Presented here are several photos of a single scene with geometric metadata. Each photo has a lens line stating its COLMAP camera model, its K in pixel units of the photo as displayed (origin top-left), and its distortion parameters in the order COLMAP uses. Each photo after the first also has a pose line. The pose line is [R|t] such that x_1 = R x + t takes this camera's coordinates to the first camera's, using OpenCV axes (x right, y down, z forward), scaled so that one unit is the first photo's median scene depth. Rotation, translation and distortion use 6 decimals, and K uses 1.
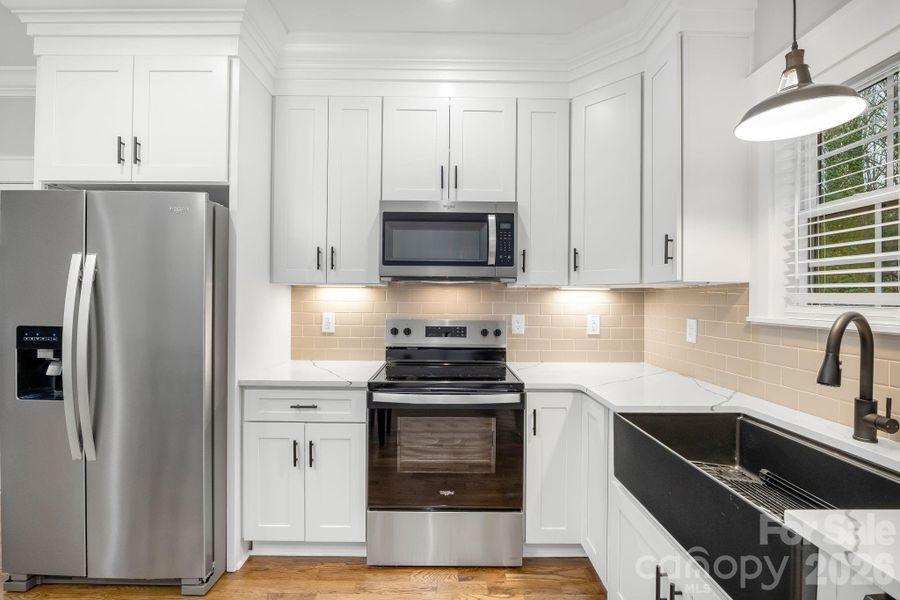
lens RADIAL K [[402.7, 0, 446.3], [0, 402.7, 298.4], [0, 0, 1]] dist [-0.013535, 0.000434]
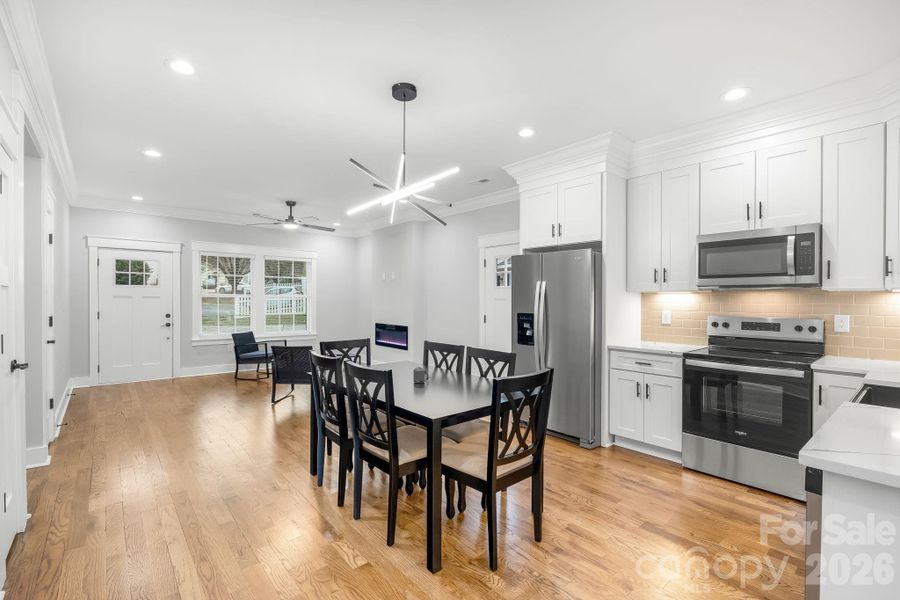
lens RADIAL K [[399.6, 0, 453.6], [0, 399.6, 300.9], [0, 0, 1]] dist [-0.001667, -0.000042]
pose [[0.649170, -0.002955, -0.760638, 0.424091], [0.003099, 0.999994, -0.001240, -0.000416], [0.760637, -0.001552, 0.649175, -0.735712]]
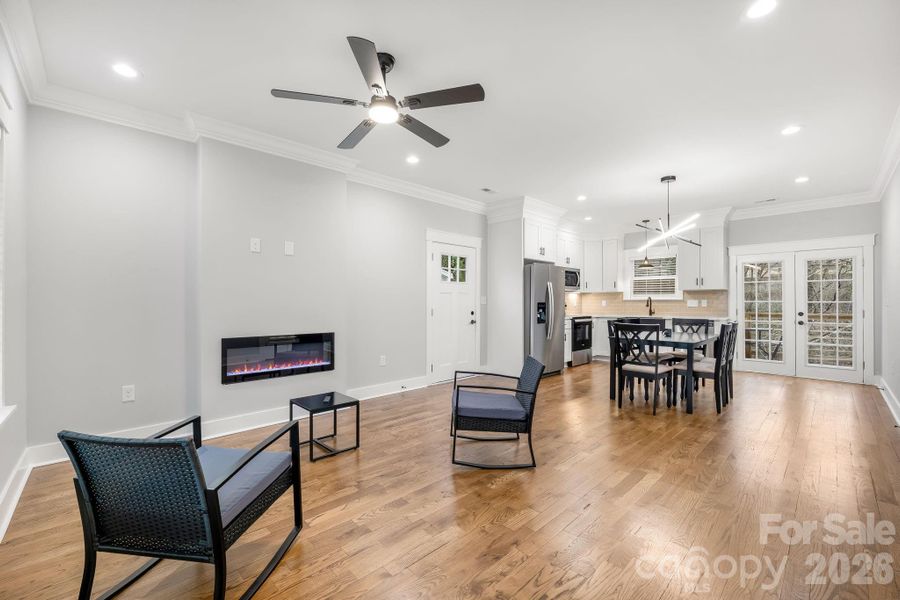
lens RADIAL K [[373.0, 0, 444.1], [0, 373.0, 299.3], [0, 0, 1]] dist [-0.013514, 0.000215]
pose [[0.725996, -0.005371, 0.687678, -3.440702], [0.006308, 0.999979, 0.001150, 0.028938], [-0.687670, 0.003503, 0.726015, -0.698161]]
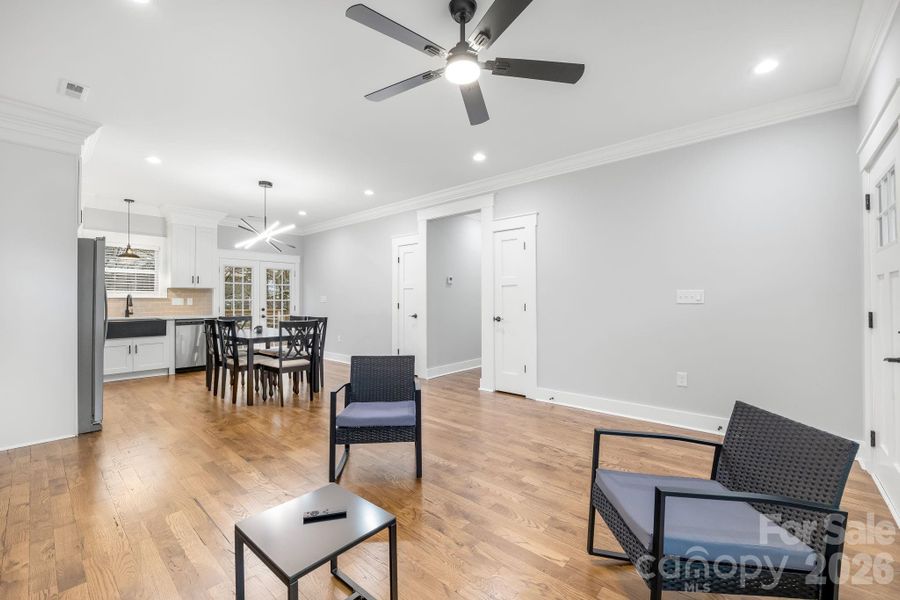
lens RADIAL K [[373.0, 0, 454.4], [0, 373.0, 296.6], [0, 0, 1]] dist [-0.013514, 0.000215]
pose [[-0.758454, -0.004279, 0.651713, -3.377749], [-0.007883, 0.999966, -0.002609, 0.027774], [-0.651679, -0.007116, -0.758461, 1.129038]]
